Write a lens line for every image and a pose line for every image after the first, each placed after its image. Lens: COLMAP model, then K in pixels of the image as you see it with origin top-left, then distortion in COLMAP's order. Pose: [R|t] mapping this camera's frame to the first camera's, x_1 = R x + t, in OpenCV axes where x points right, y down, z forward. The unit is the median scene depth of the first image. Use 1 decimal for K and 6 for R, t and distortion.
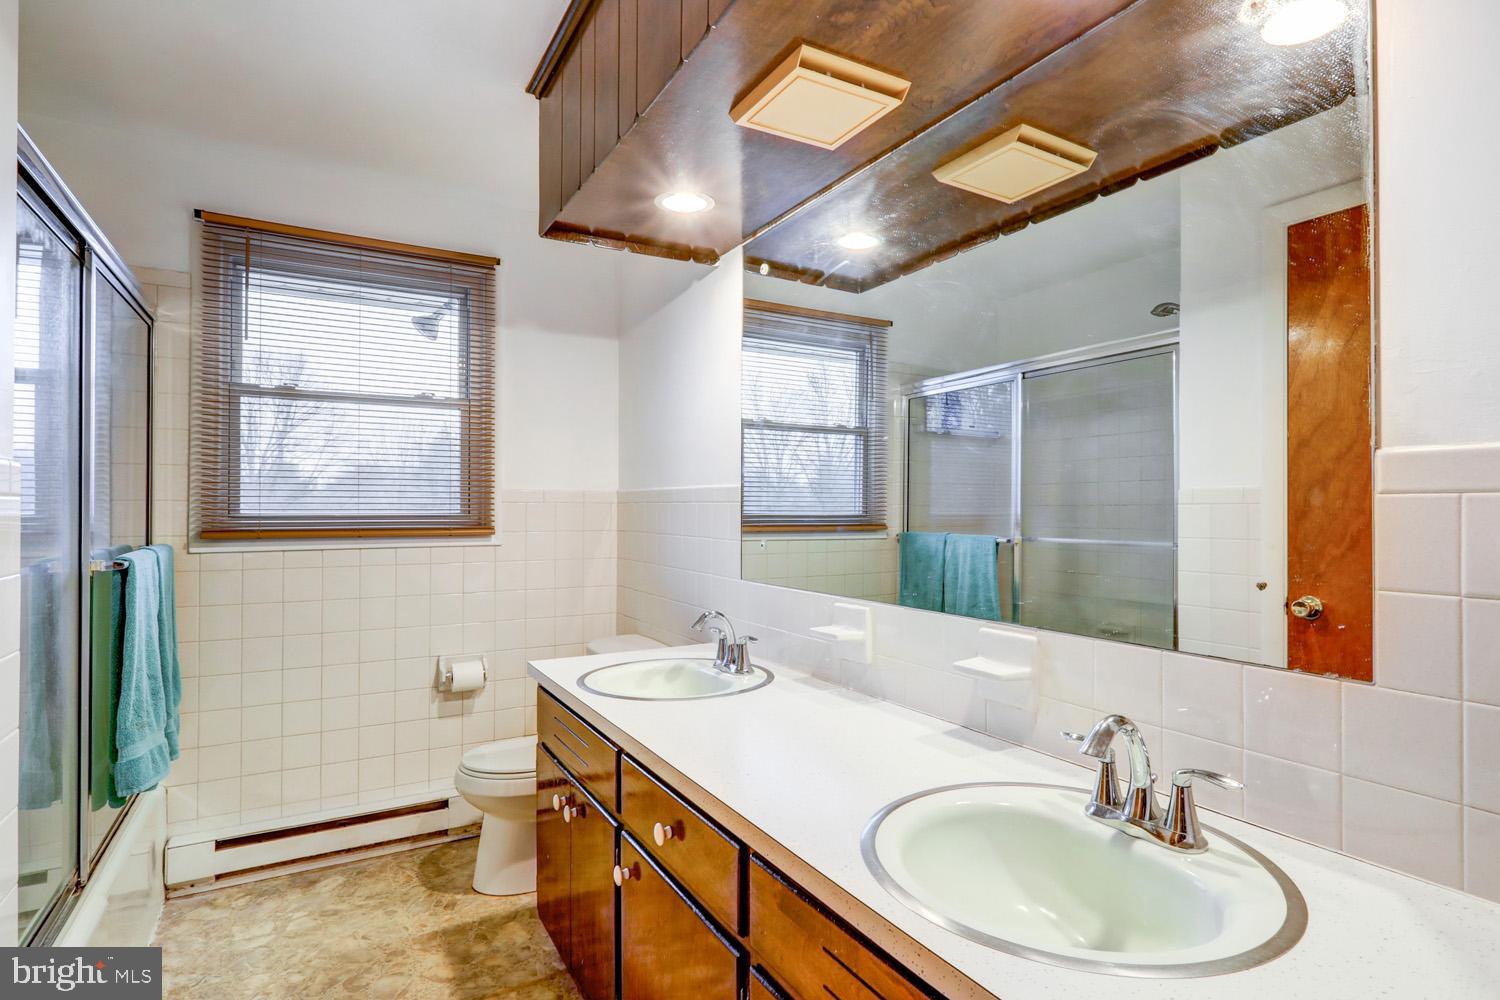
lens RADIAL K [[736.5, 0, 753.0], [0, 736.5, 498.1], [0, 0, 1]] dist [-0.002137, -0.000184]
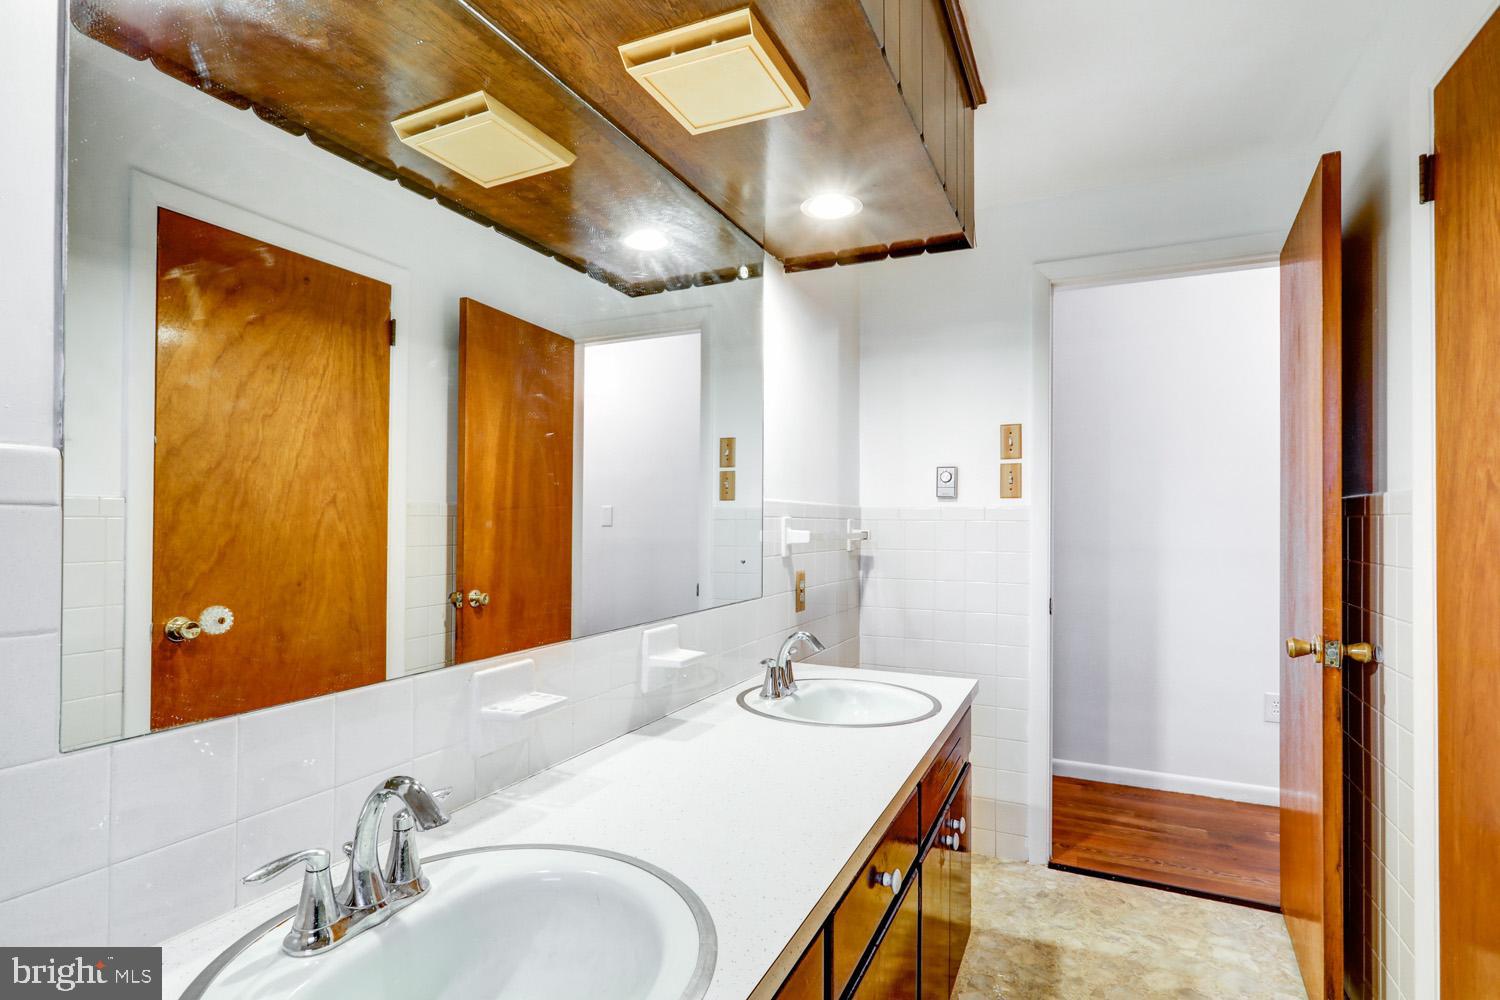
lens RADIAL K [[743.1, 0, 754.8], [0, 743.1, 517.1], [0, 0, 1]] dist [0.000751, 0.000079]
pose [[-0.569016, 0.009629, 0.822270, -0.442844], [-0.009985, 0.999777, -0.018618, 0.017359], [-0.822266, -0.018804, -0.568793, 0.955469]]
